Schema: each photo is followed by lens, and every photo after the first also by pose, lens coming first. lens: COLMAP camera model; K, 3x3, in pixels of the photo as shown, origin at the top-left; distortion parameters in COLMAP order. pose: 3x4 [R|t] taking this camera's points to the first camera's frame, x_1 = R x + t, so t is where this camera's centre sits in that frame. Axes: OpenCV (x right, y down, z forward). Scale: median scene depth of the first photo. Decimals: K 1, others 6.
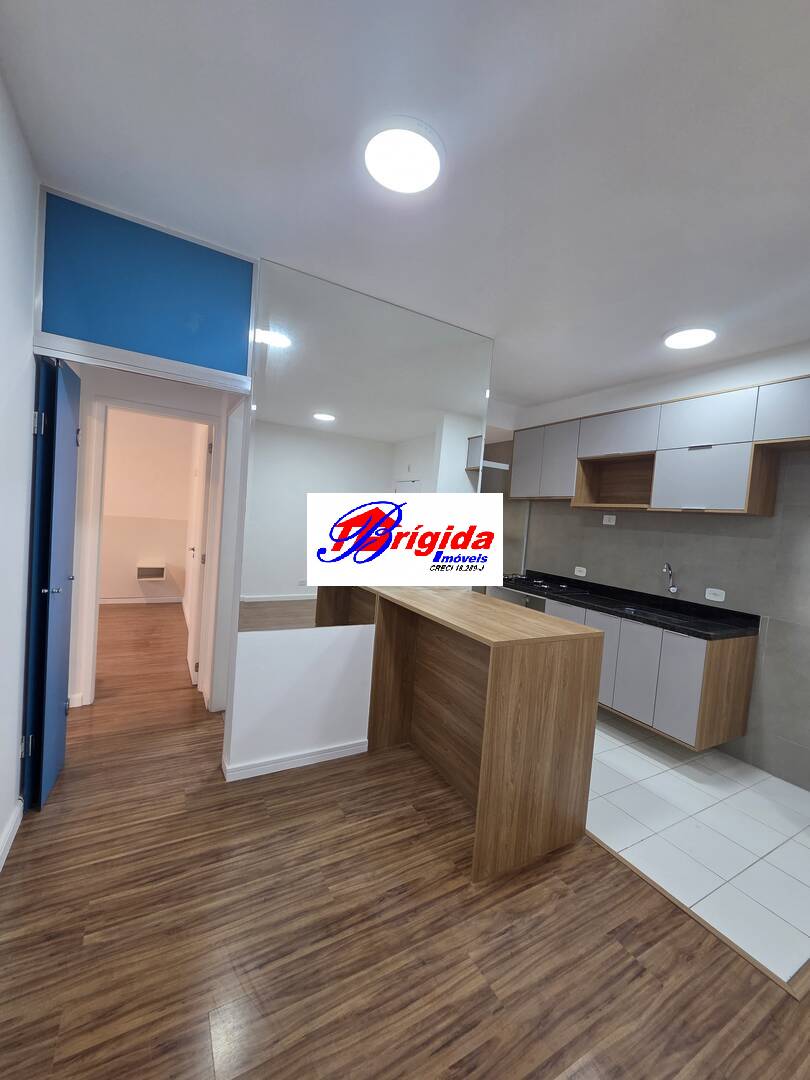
lens RADIAL K [[442.4, 0, 399.3], [0, 442.4, 538.8], [0, 0, 1]] dist [0.006118, -0.001448]
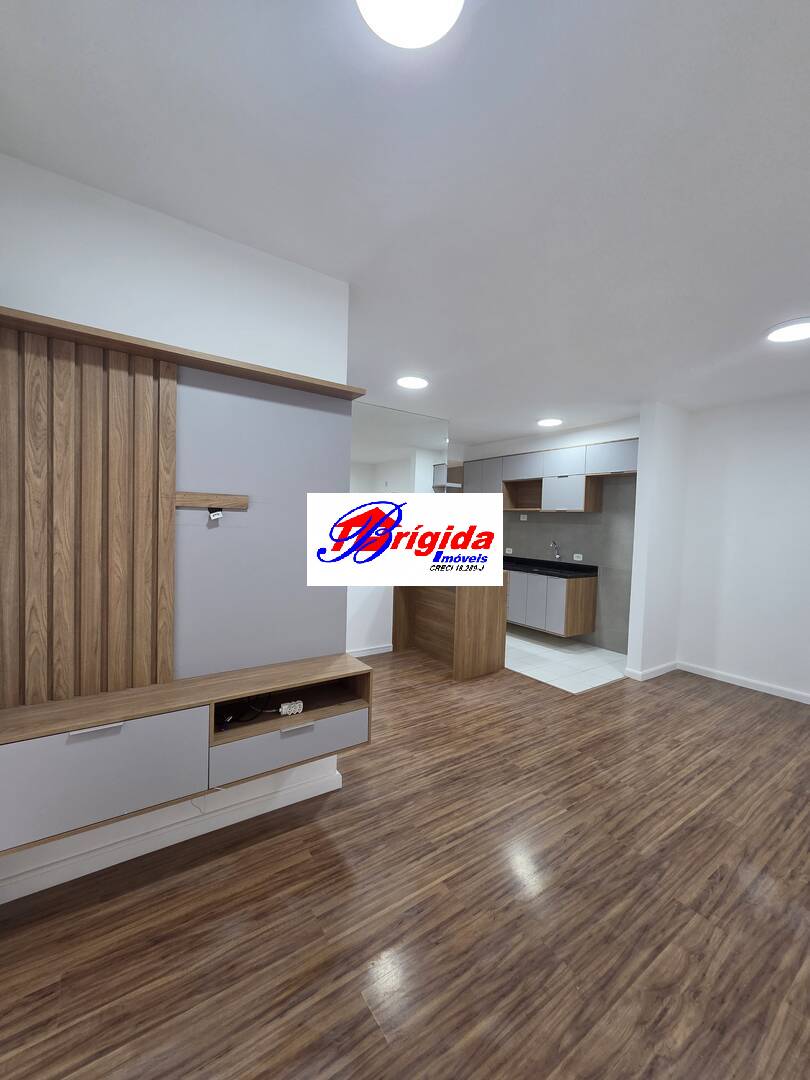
lens RADIAL K [[442.4, 0, 403.2], [0, 442.4, 542.1], [0, 0, 1]] dist [0.006118, -0.001448]
pose [[0.993772, -0.049350, 0.099914, -0.196492], [0.049435, 0.998776, 0.001623, 0.033287], [-0.099872, 0.003327, 0.994995, -0.852638]]
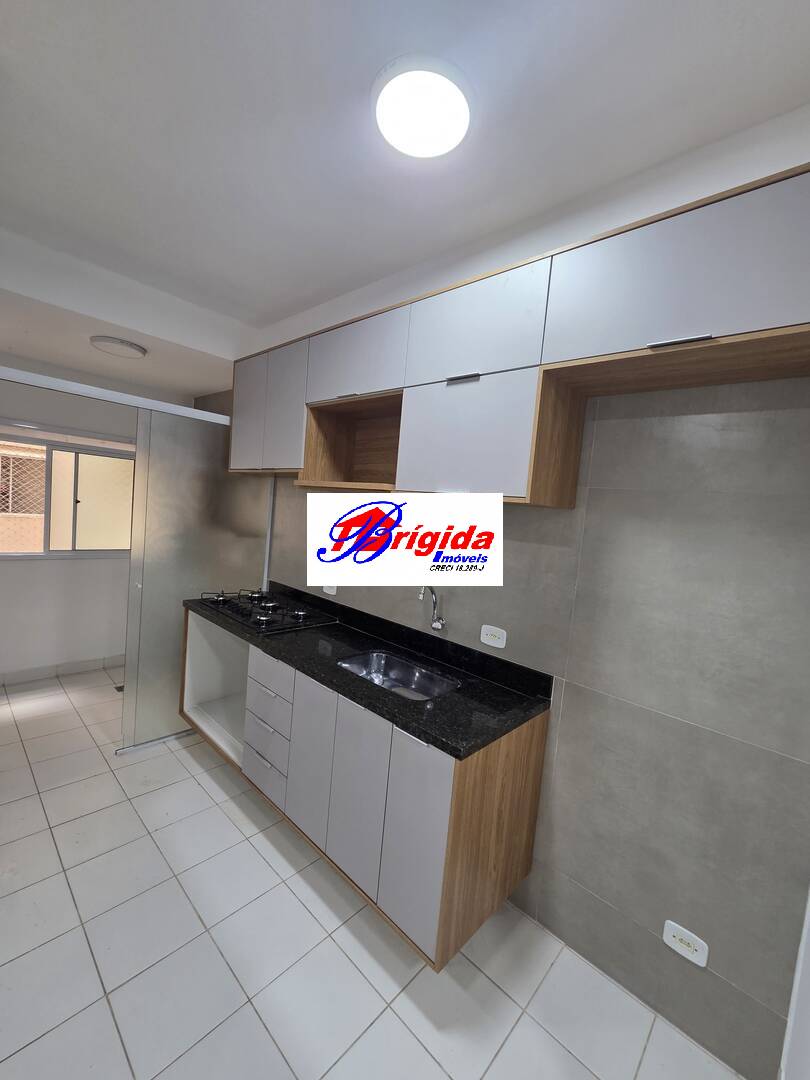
lens RADIAL K [[442.4, 0, 397.3], [0, 442.4, 536.1], [0, 0, 1]] dist [0.006118, -0.001448]
pose [[0.956647, -0.008544, 0.291123, 0.500918], [-0.002263, 0.999321, 0.036765, -0.039258], [-0.291240, -0.035830, 0.955979, 0.567037]]
